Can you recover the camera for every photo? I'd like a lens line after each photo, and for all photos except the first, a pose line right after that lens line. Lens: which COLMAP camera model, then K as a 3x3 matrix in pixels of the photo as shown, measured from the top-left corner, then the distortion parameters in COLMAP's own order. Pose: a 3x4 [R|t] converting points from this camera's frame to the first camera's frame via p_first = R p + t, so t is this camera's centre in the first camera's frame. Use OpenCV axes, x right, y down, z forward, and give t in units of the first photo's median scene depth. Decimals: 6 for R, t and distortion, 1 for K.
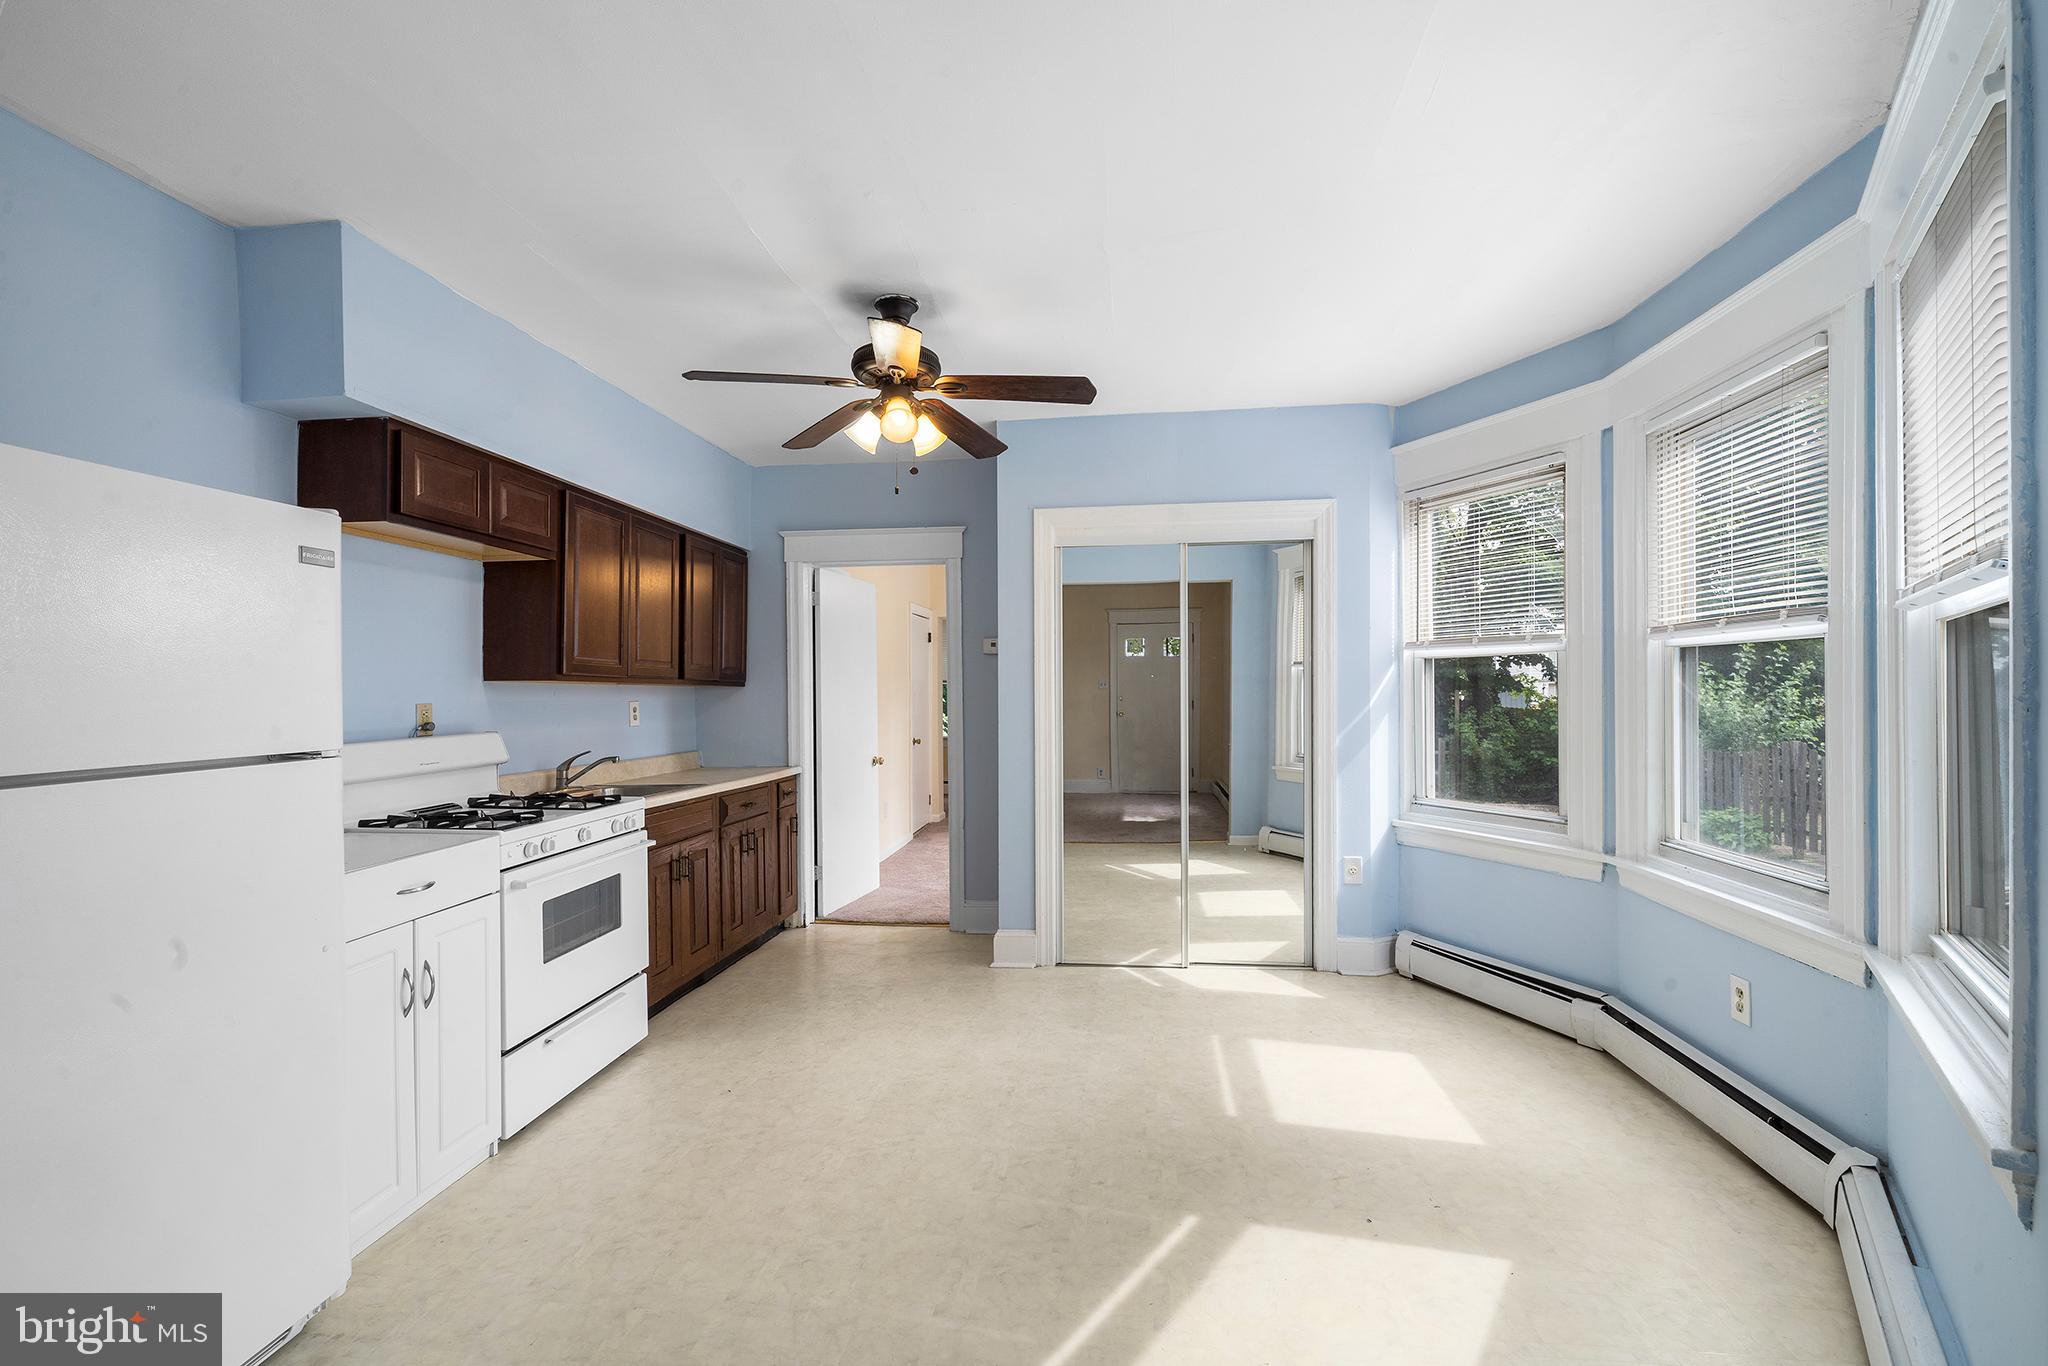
lens RADIAL K [[883.5, 0, 1026.4], [0, 883.5, 684.9], [0, 0, 1]] dist [0.001037, 0.000289]
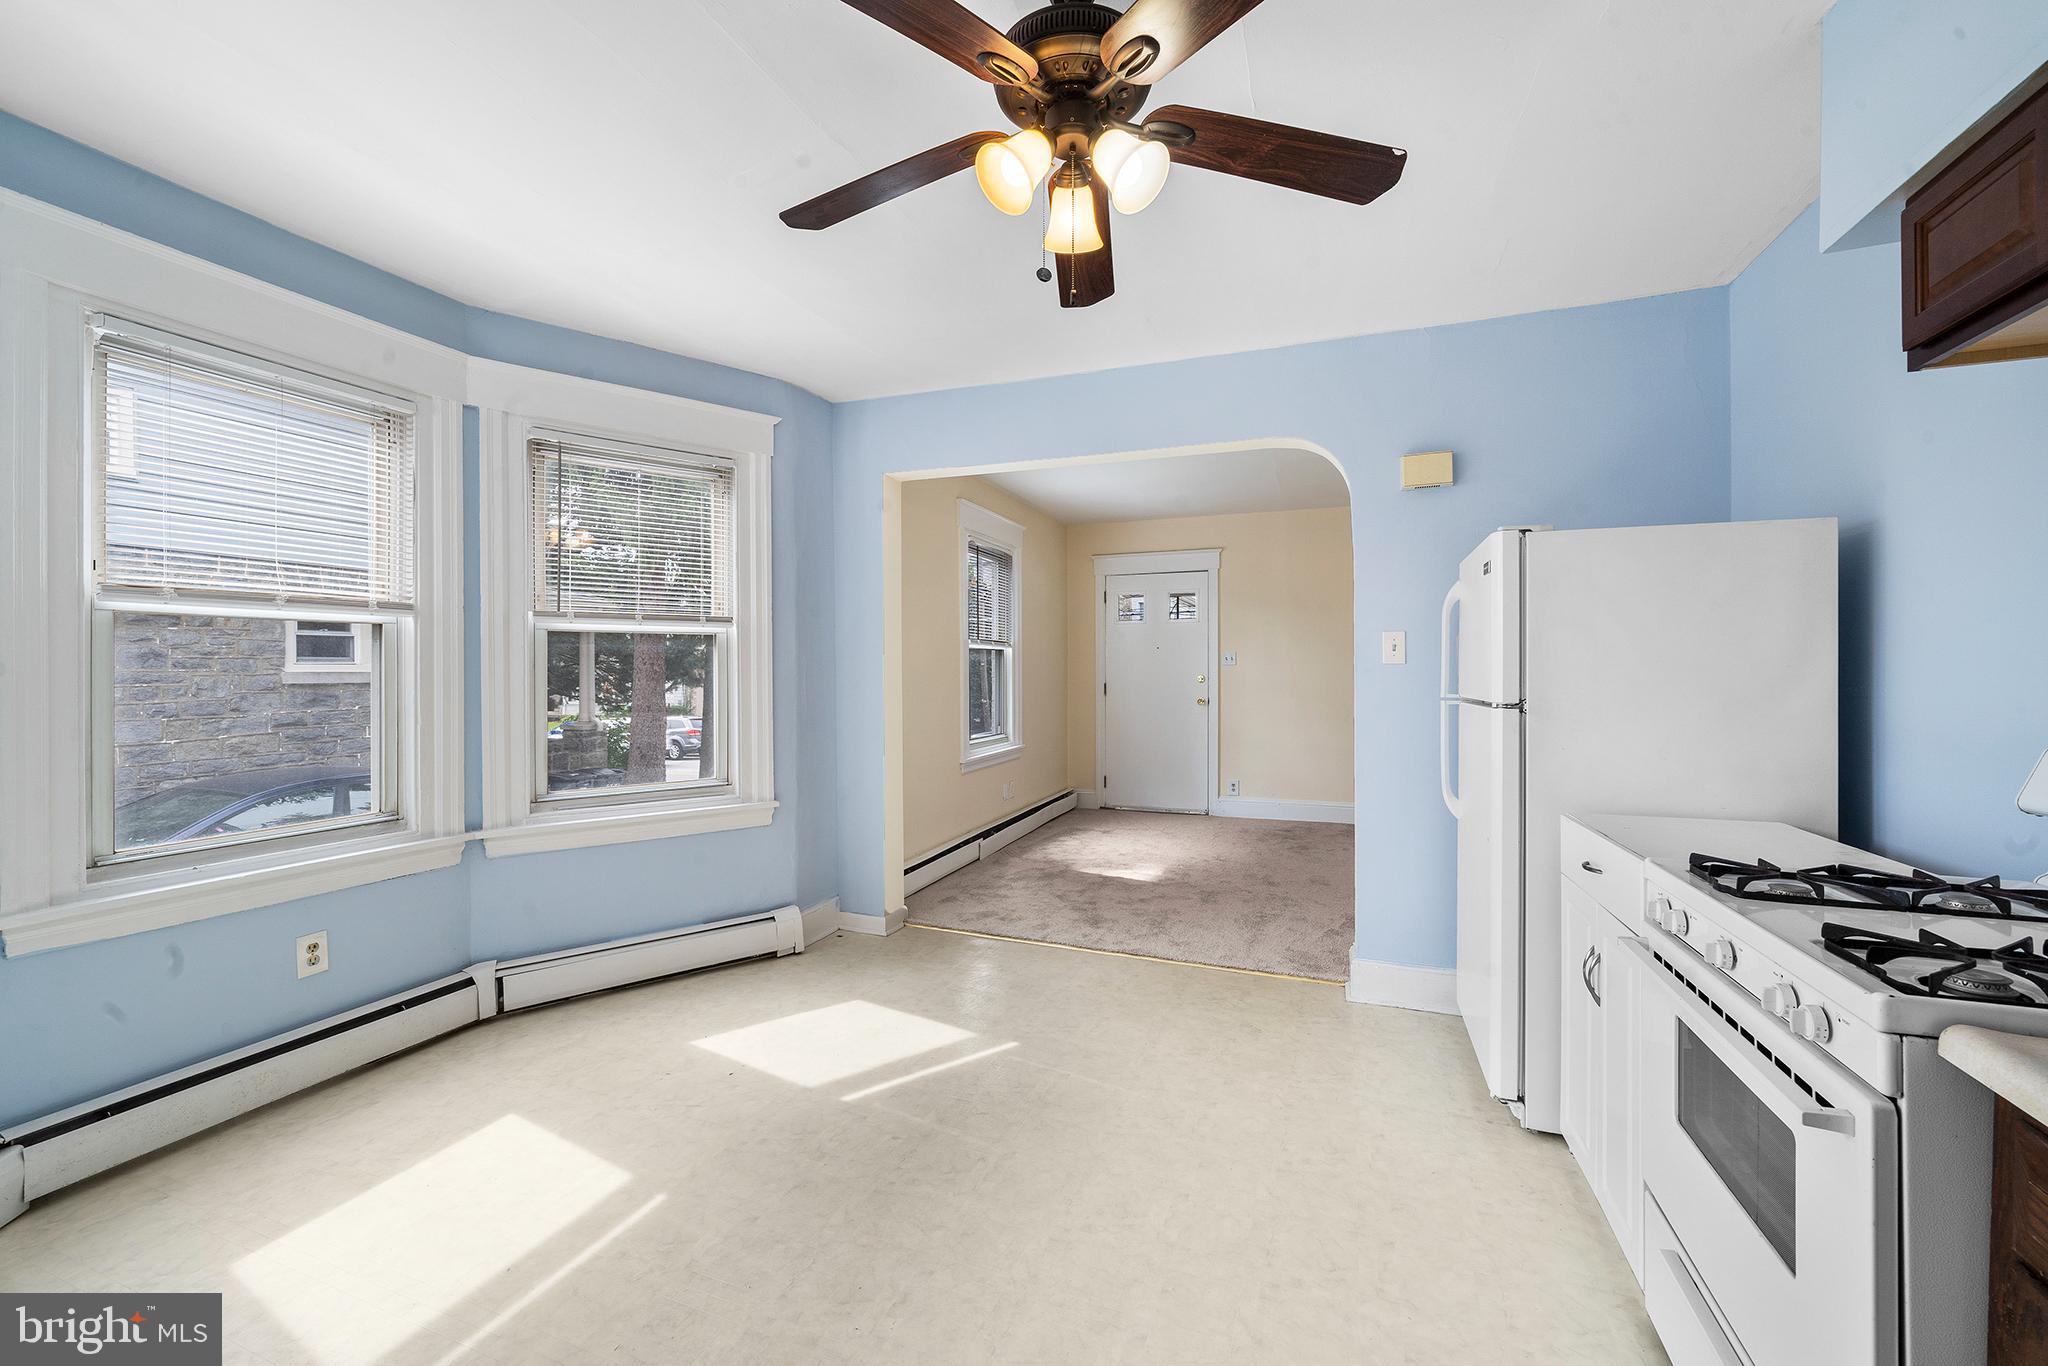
lens RADIAL K [[811.8, 0, 1030.3], [0, 811.8, 670.1], [0, 0, 1]] dist [0.001335, -0.000444]
pose [[-0.969258, 0.007543, 0.245931, -0.189992], [0.005655, 0.999949, -0.008381, 0.015077], [-0.245981, -0.006733, -0.969251, 1.164021]]
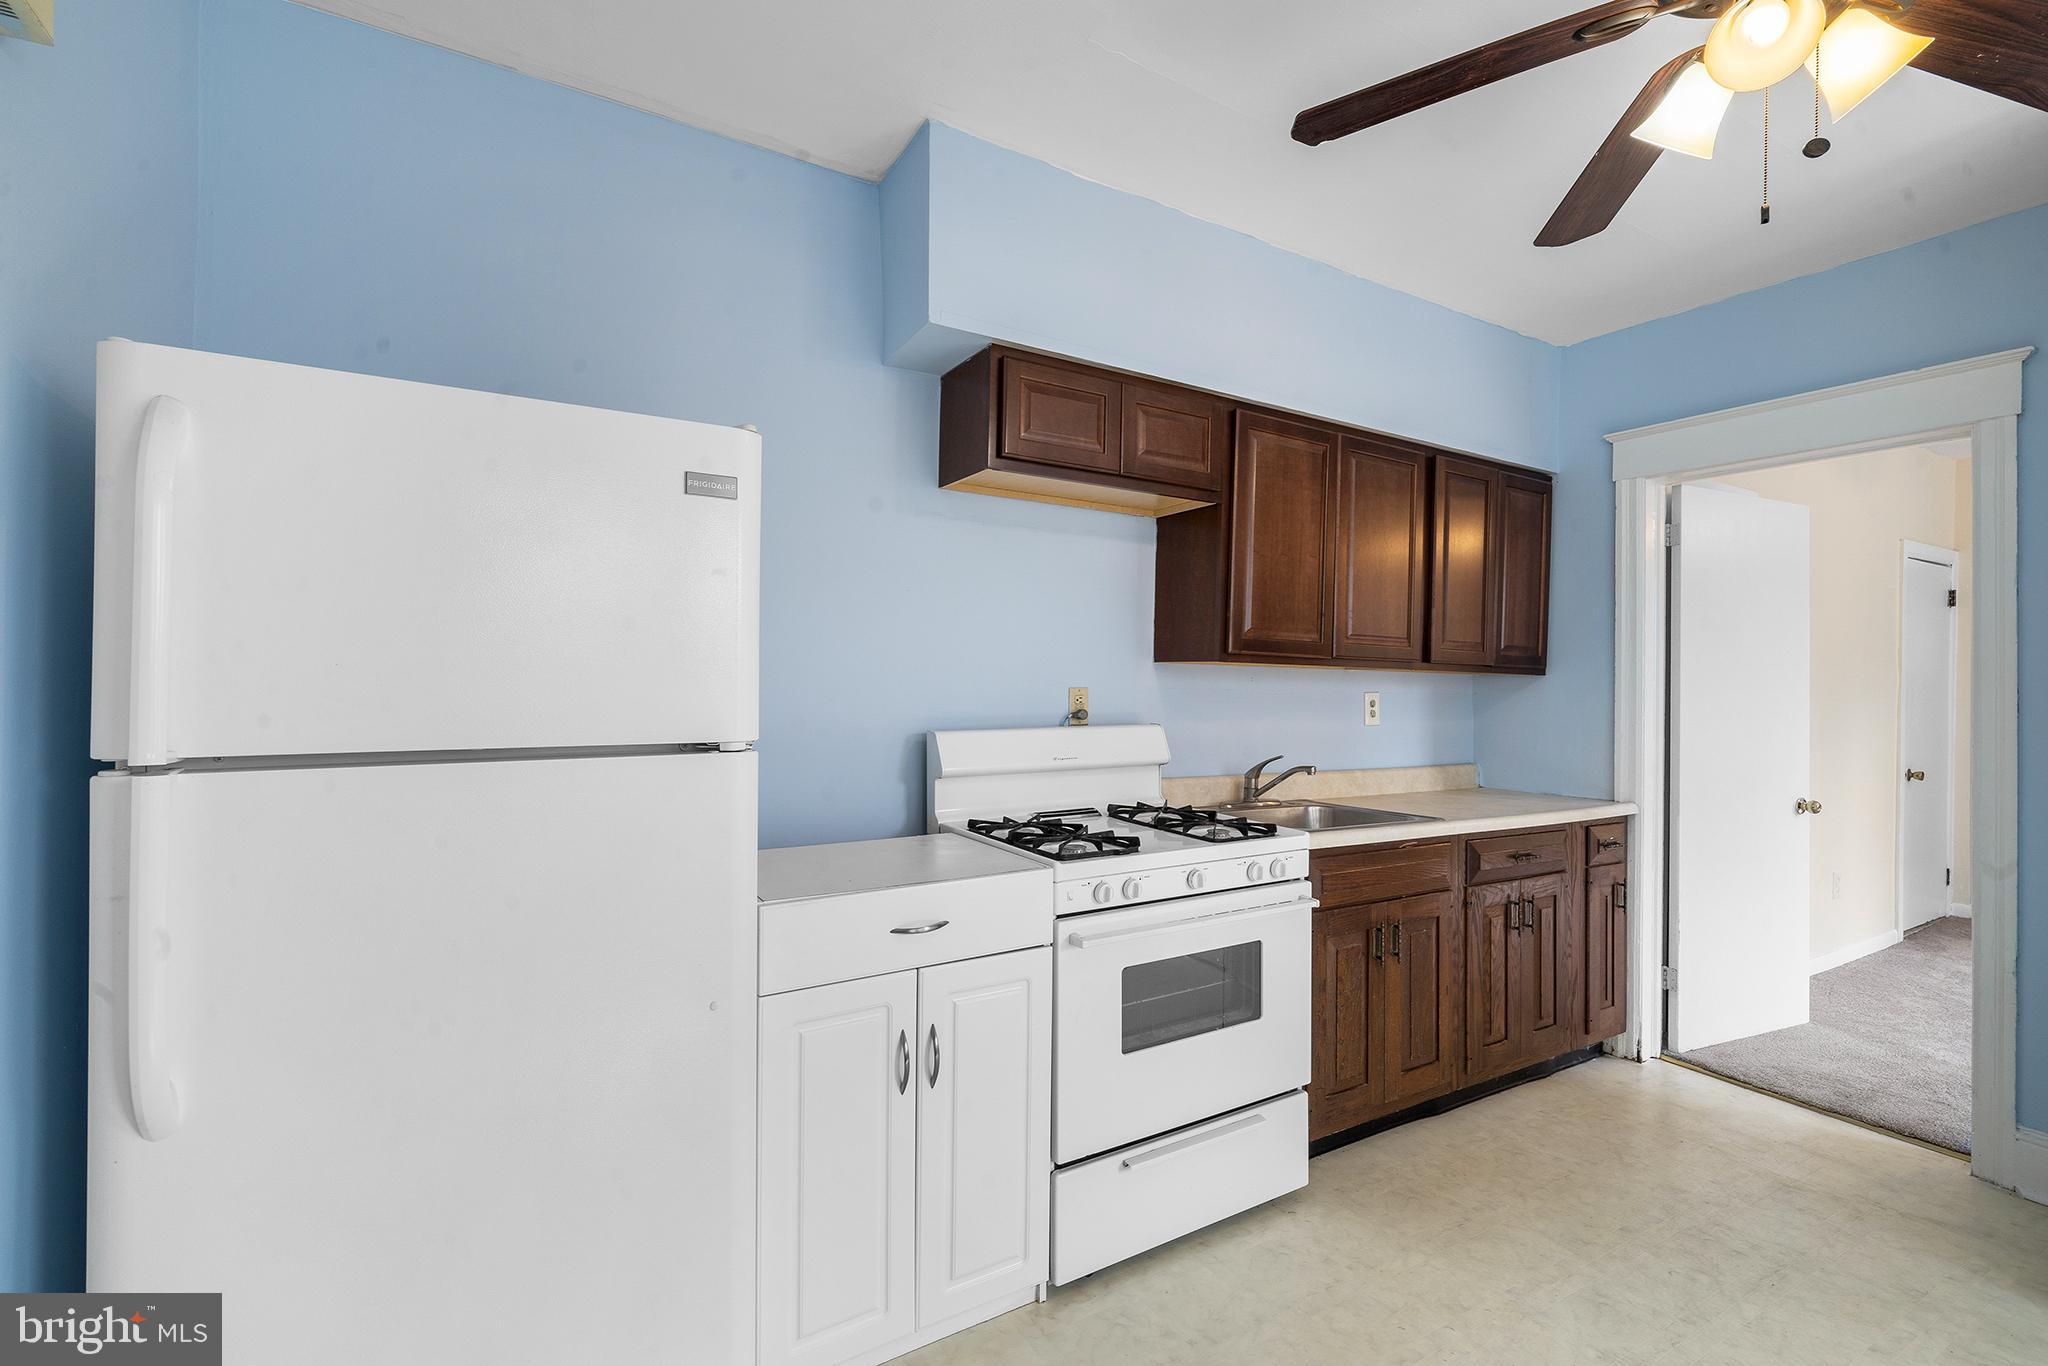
lens RADIAL K [[883.5, 0, 1064.4], [0, 883.5, 674.2], [0, 0, 1]] dist [0.001037, 0.000289]
pose [[0.610531, 0.010499, -0.791923, -0.009042], [-0.013197, 0.999908, 0.003082, 0.005015], [0.791882, 0.008569, 0.610614, 0.385362]]
